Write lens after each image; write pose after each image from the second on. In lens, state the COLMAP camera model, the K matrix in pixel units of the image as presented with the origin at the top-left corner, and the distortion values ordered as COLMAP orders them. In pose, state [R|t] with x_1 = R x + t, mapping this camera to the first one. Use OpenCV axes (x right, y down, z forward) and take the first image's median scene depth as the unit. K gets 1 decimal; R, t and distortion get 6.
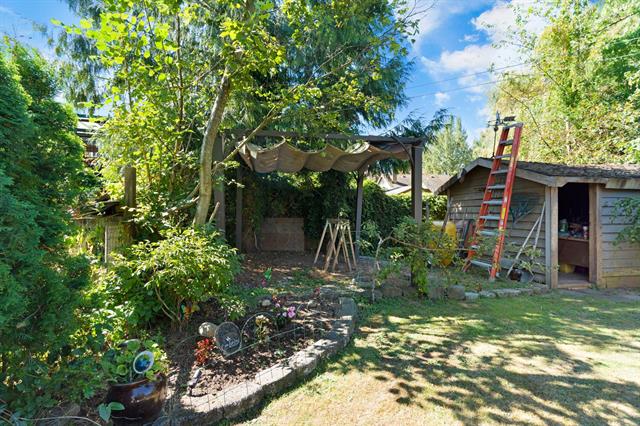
lens RADIAL K [[317.2, 0, 320.0], [0, 317.2, 213.0], [0, 0, 1]] dist [0.001940, 0.000020]
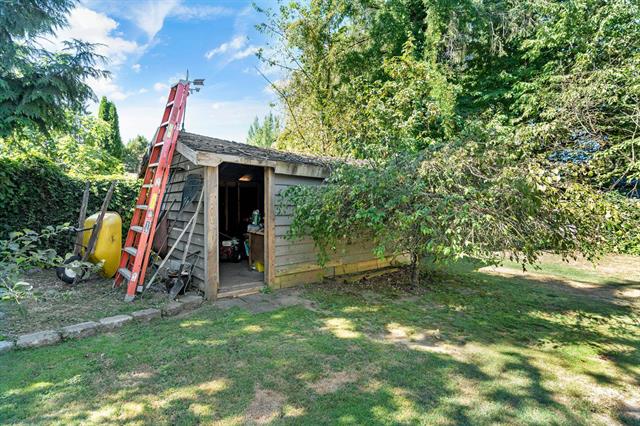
lens RADIAL K [[317.2, 0, 320.0], [0, 317.2, 213.0], [0, 0, 1]] dist [0.001940, 0.000020]
pose [[0.854677, -0.004314, 0.519142, 0.550189], [-0.007521, 0.999758, 0.020689, 0.010370], [-0.519105, -0.021587, 0.854438, 0.206971]]
